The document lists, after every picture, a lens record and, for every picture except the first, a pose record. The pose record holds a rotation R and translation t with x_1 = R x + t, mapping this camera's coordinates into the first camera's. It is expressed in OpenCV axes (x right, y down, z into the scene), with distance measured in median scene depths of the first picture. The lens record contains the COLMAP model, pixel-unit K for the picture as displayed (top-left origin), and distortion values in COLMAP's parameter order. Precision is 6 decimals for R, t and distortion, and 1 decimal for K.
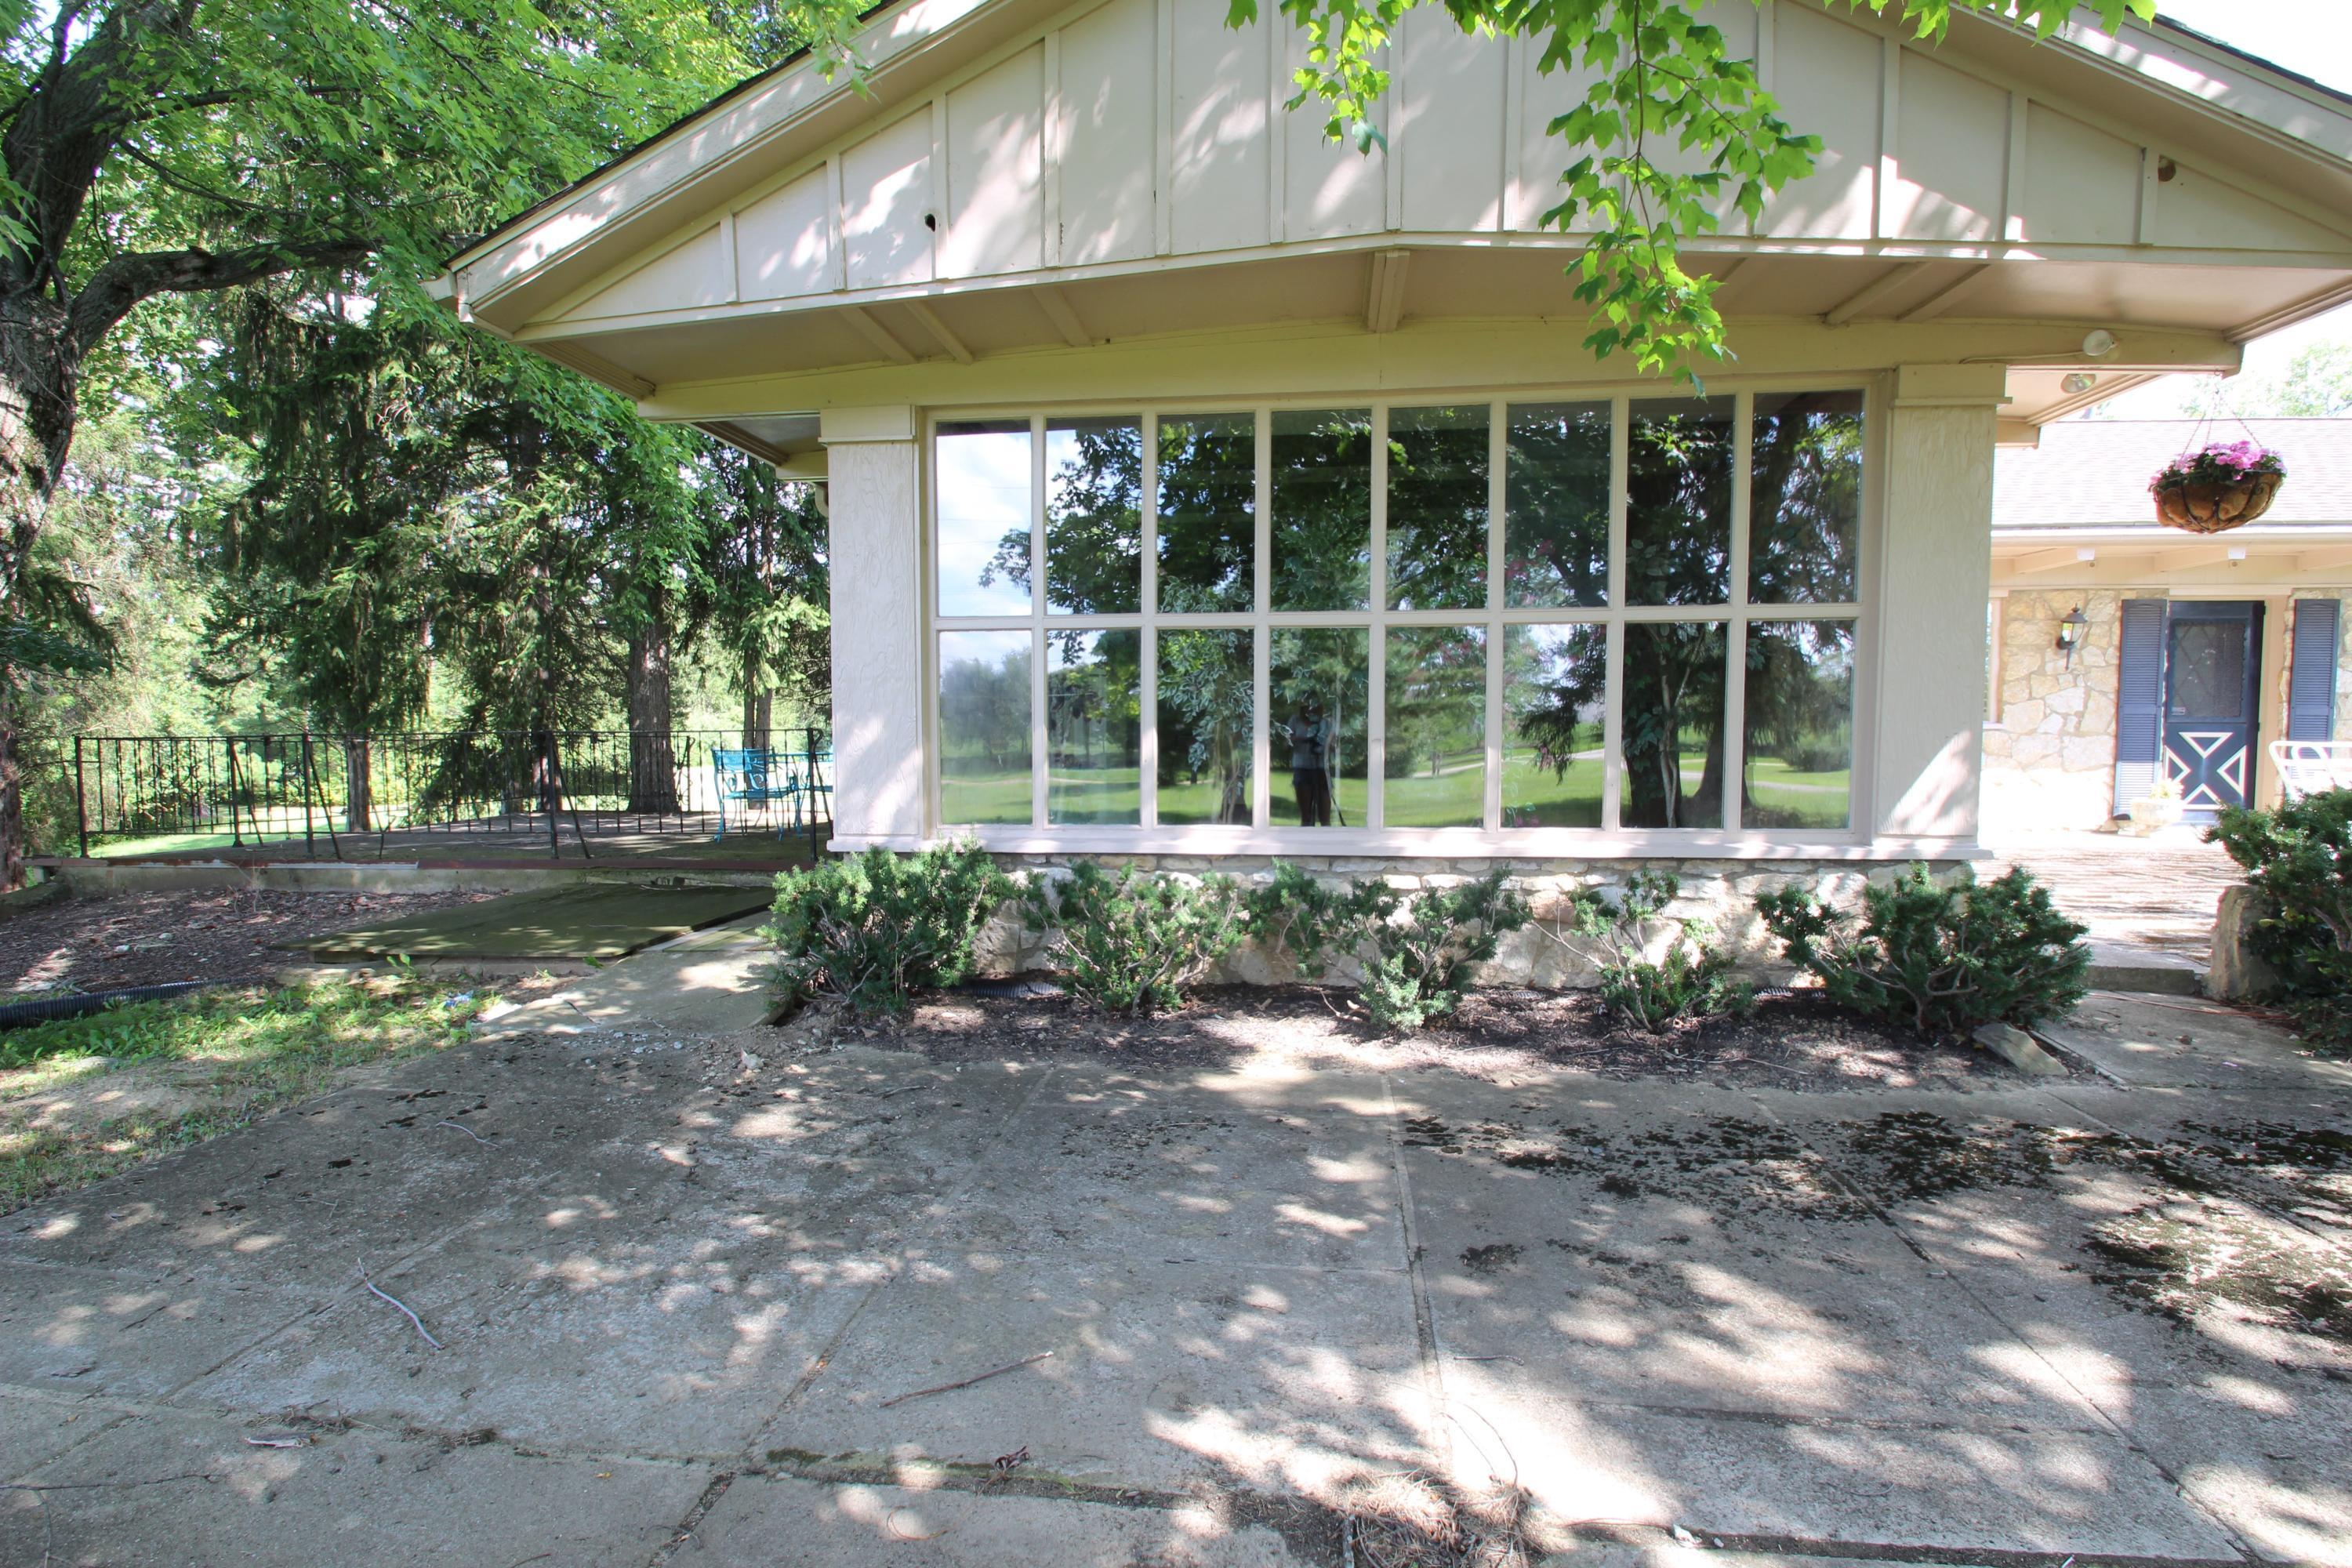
lens RADIAL K [[1083.6, 0, 1171.1], [0, 1083.6, 797.7], [0, 0, 1]] dist [-0.002251, -0.006594]
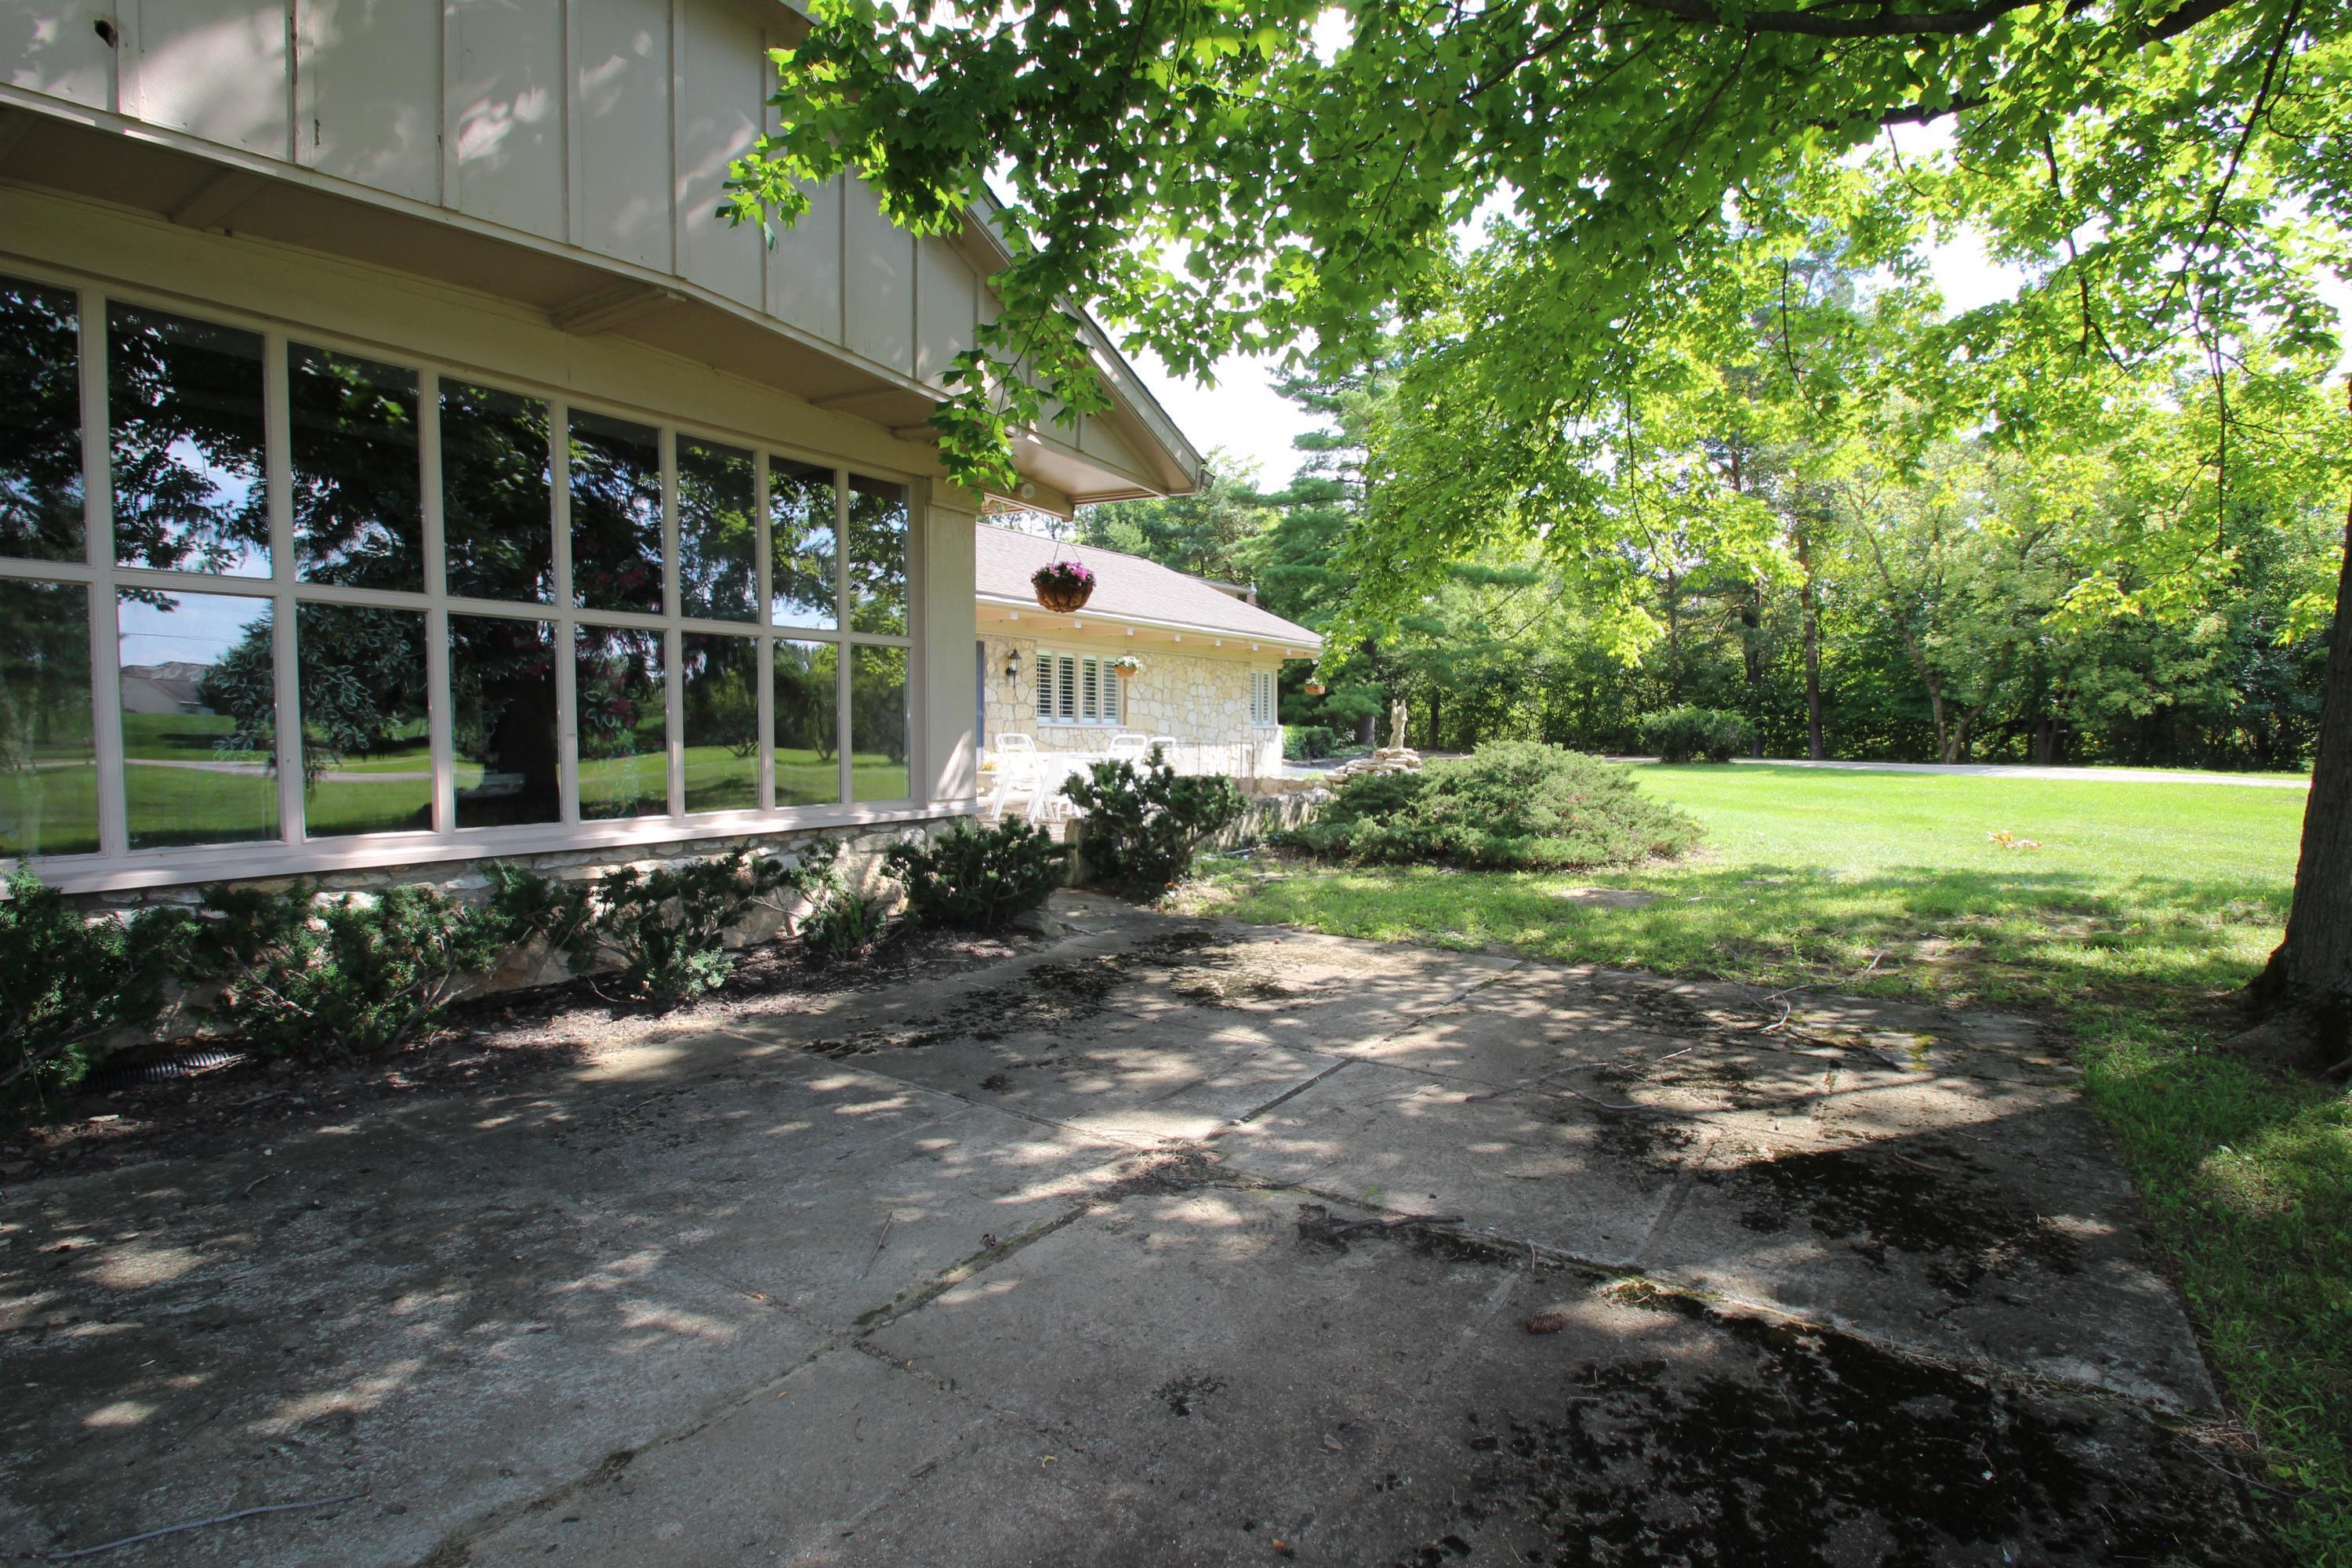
lens RADIAL K [[1083.6, 0, 1169.4], [0, 1083.6, 781.5], [0, 0, 1]] dist [-0.002251, -0.006594]
pose [[0.483767, -0.038676, 0.874342, -0.707571], [0.044527, 0.998817, 0.019545, -0.007740], [-0.874063, 0.029476, 0.484917, 0.044936]]
